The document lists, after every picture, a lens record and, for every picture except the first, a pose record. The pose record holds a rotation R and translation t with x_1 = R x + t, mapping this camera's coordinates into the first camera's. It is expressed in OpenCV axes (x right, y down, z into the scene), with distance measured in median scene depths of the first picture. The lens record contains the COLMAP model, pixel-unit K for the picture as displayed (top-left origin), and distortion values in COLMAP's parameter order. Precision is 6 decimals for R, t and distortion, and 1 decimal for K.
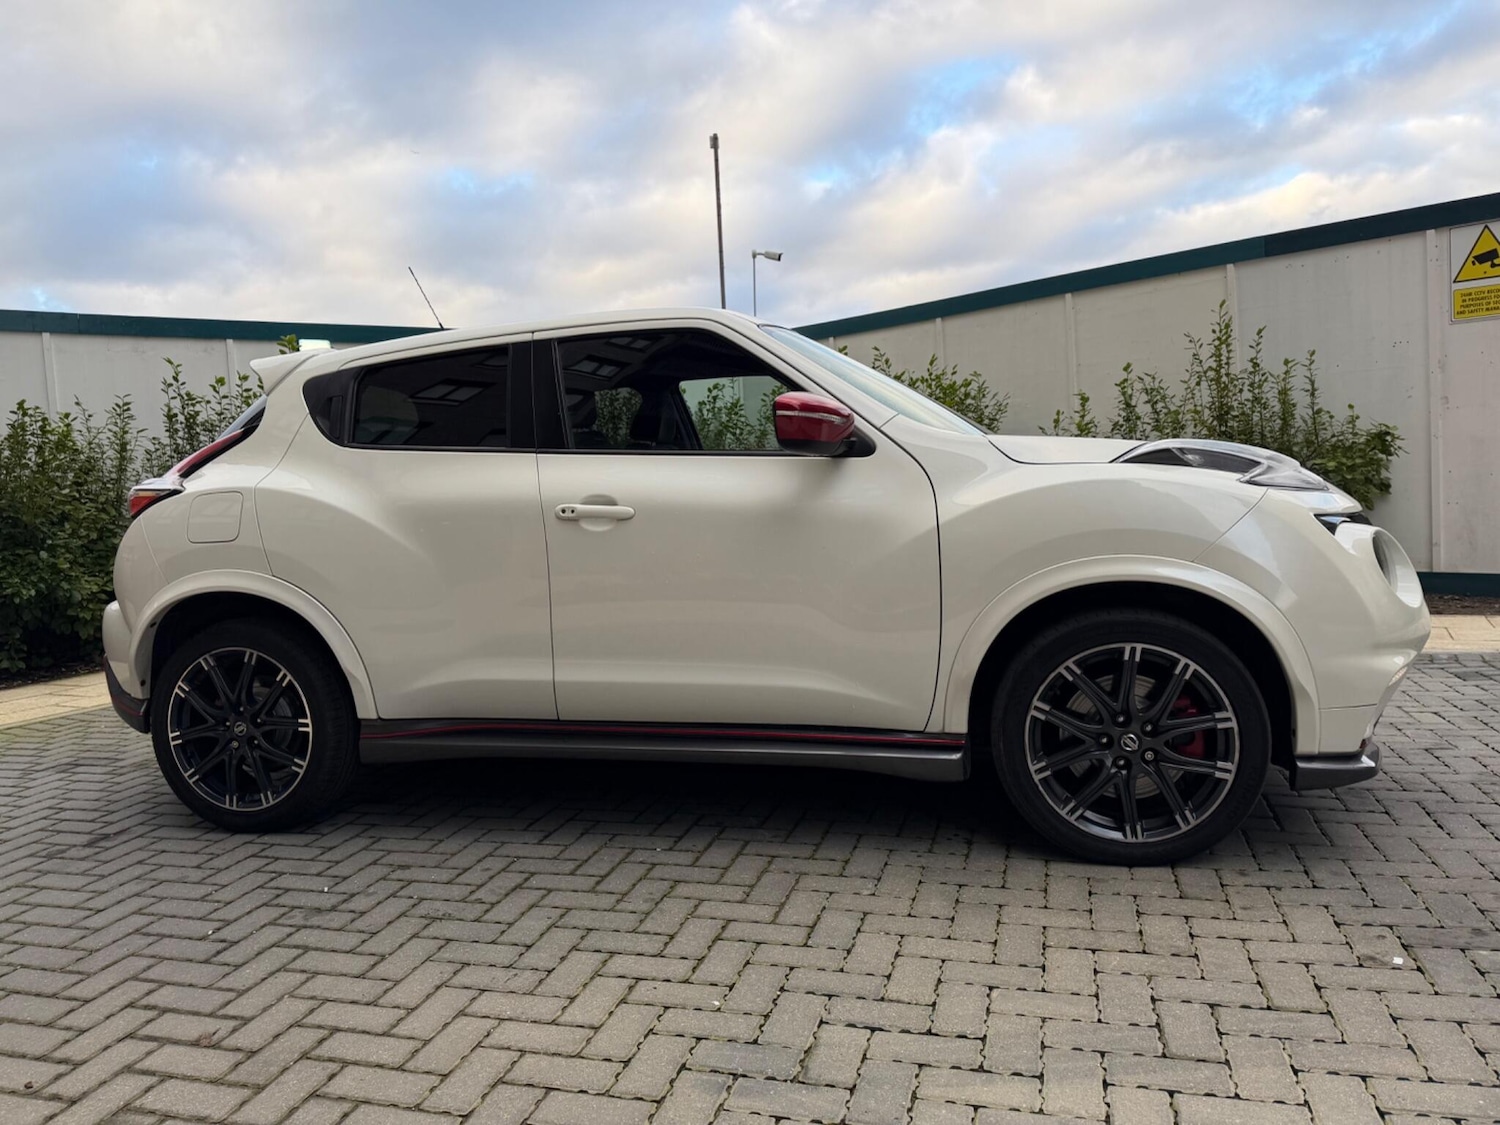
lens RADIAL K [[1061.0, 0, 748.5], [0, 1061.0, 555.9], [0, 0, 1]] dist [0.025553, -0.027636]
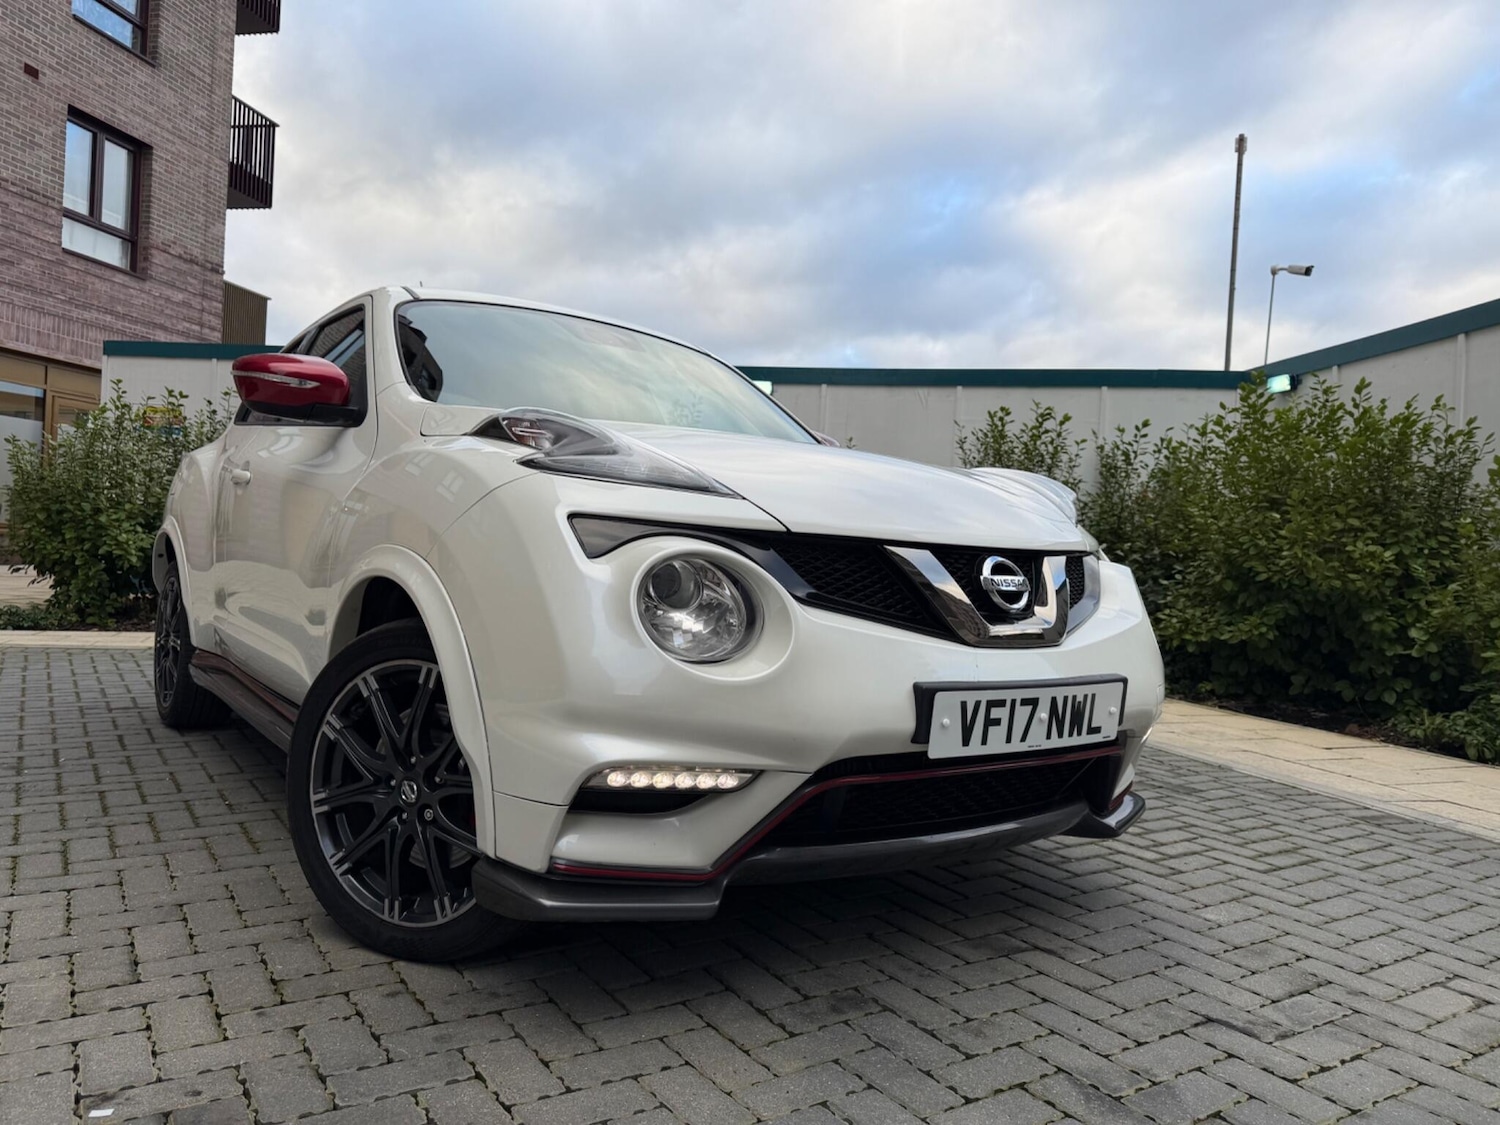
lens RADIAL K [[1061.0, 0, 738.7], [0, 1061.0, 572.7], [0, 0, 1]] dist [0.025553, -0.027636]
pose [[0.751271, 0.101147, -0.652197, 0.997016], [-0.132087, 0.991237, 0.001575, -0.013303], [0.646641, 0.084963, 0.758048, 0.541232]]
